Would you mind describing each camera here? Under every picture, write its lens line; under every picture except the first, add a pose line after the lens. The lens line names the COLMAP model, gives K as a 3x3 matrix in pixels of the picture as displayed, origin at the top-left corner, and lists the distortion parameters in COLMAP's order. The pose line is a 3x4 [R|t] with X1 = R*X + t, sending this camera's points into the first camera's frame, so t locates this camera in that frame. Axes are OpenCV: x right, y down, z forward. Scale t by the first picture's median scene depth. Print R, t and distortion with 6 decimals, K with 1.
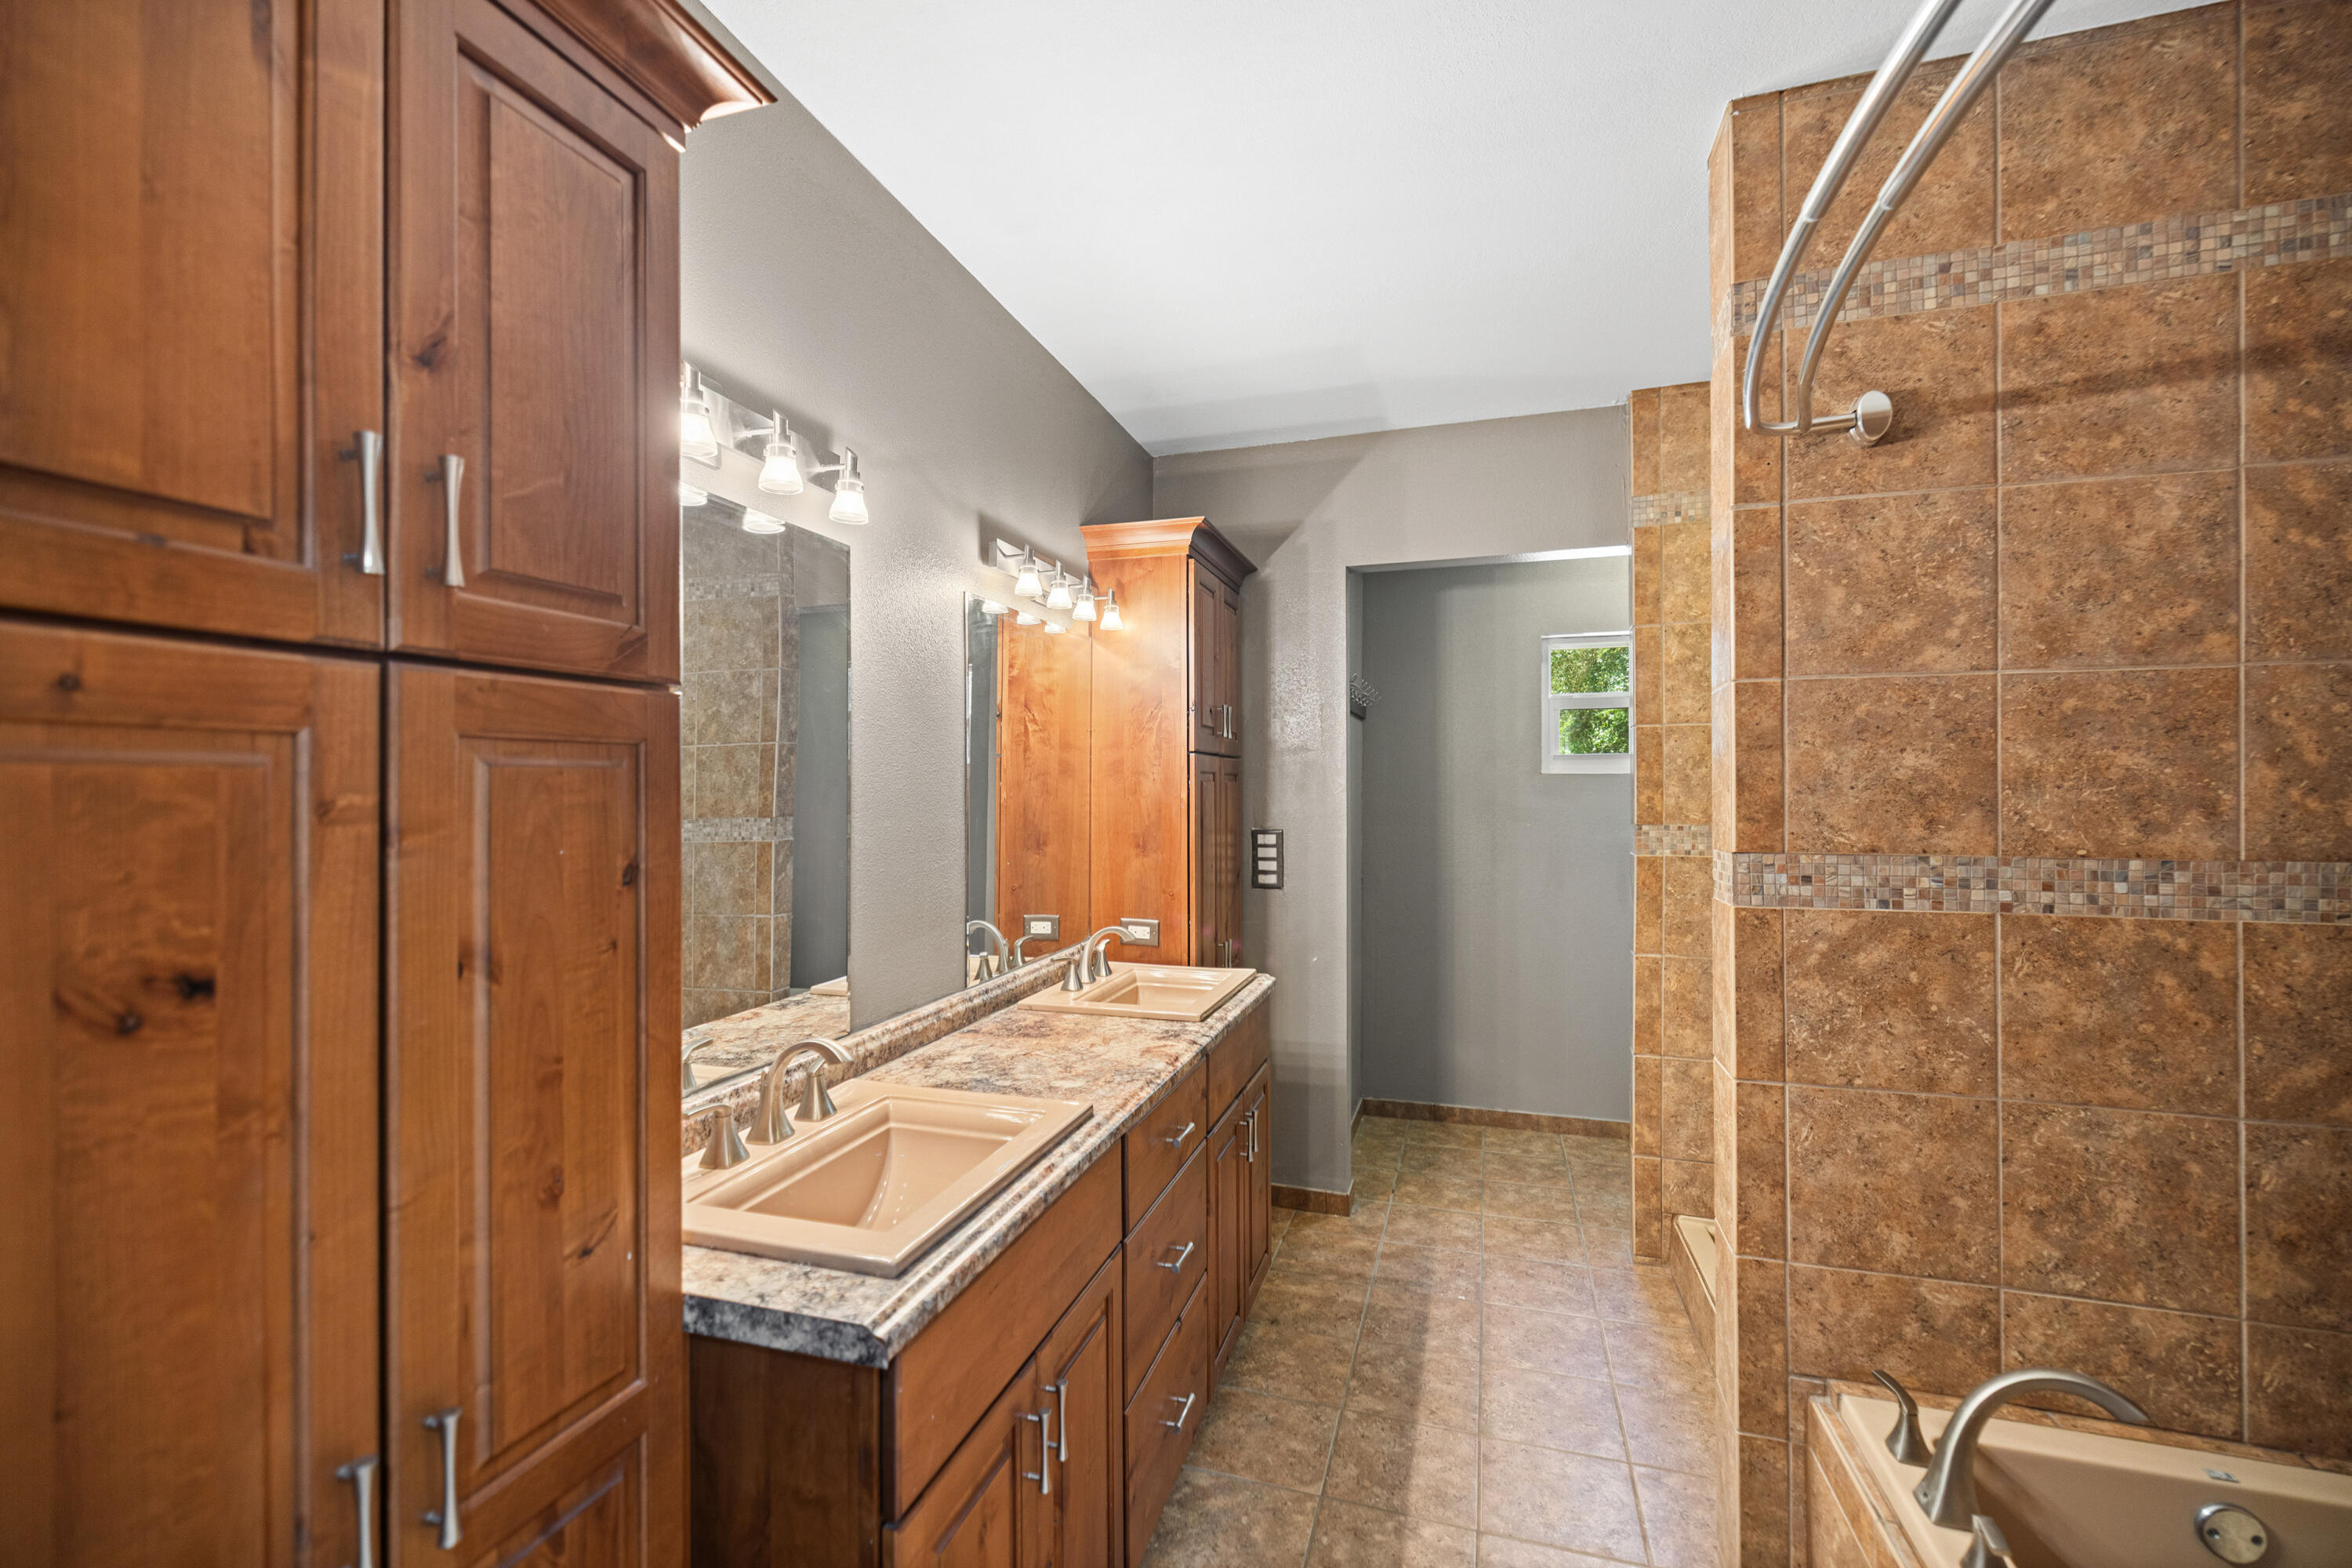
lens RADIAL K [[998.1, 0, 1158.4], [0, 998.1, 797.9], [0, 0, 1]] dist [0.000553, -0.000169]
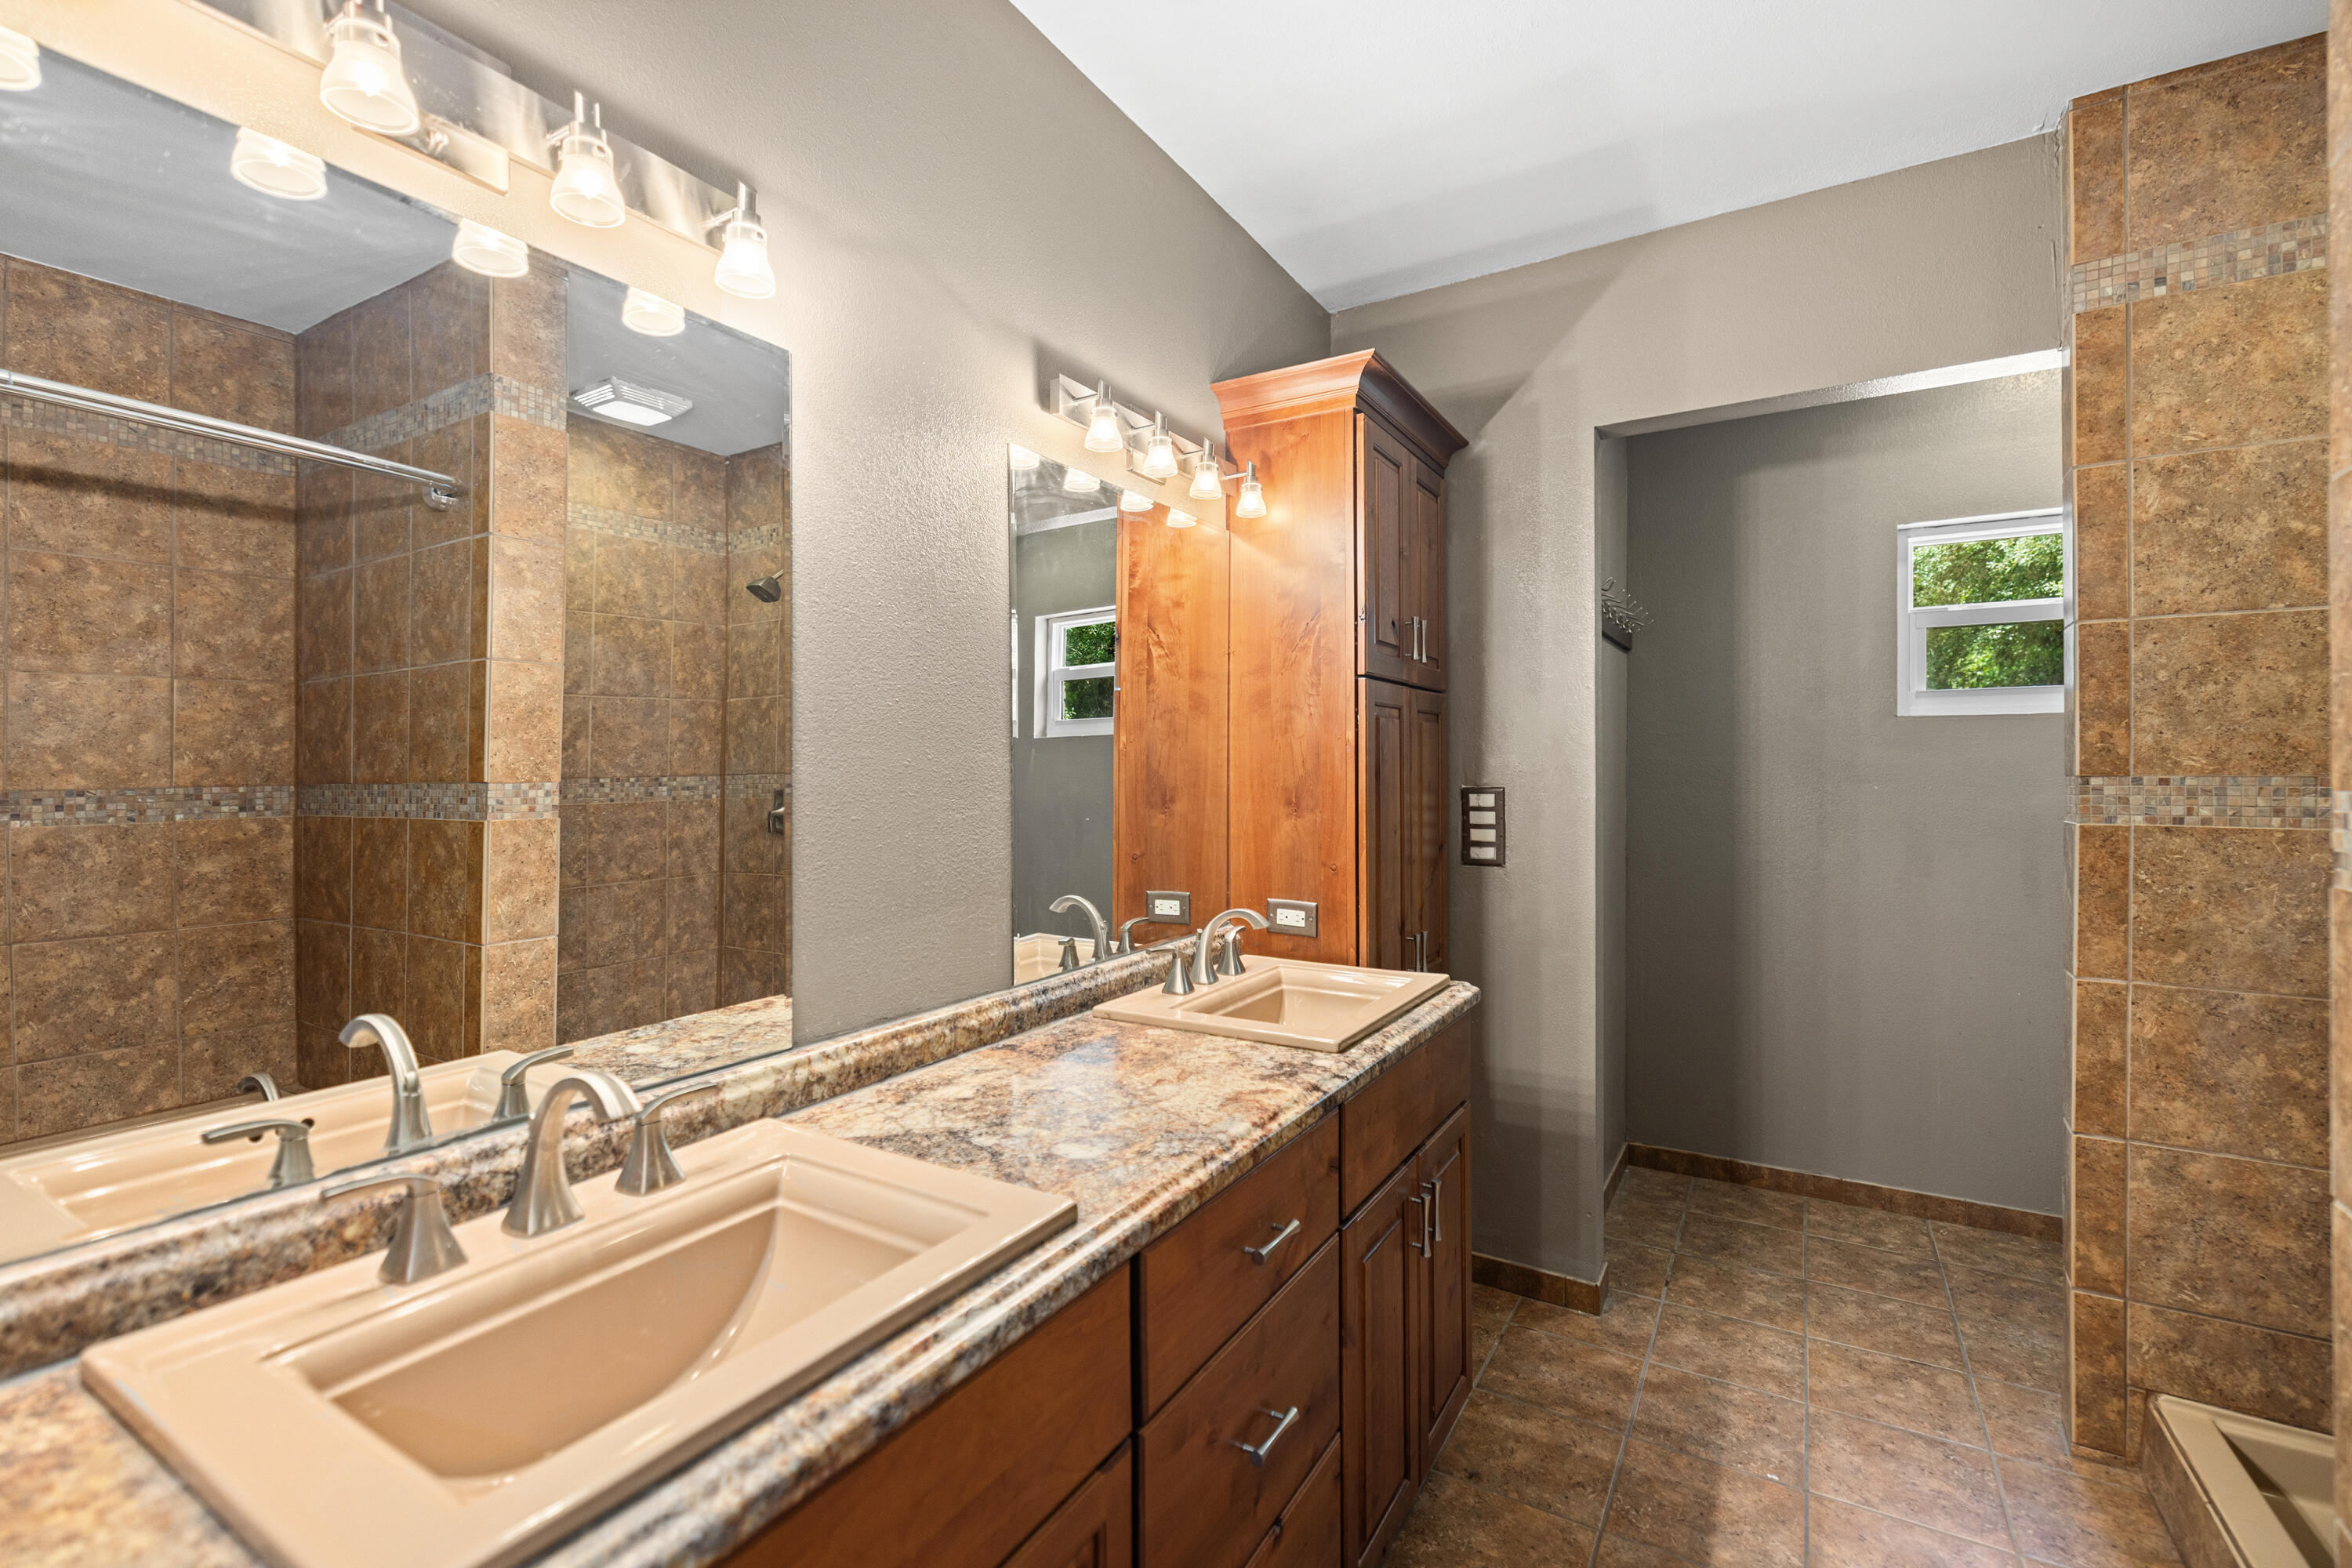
lens RADIAL K [[1037.9, 0, 1131.9], [0, 1037.9, 778.0], [0, 0, 1]] dist [0.002347, -0.000219]
pose [[0.967072, -0.000657, -0.254503, 0.062593], [0.001569, 0.999993, 0.003378, 0.025733], [0.254499, -0.003666, 0.967066, 0.206911]]
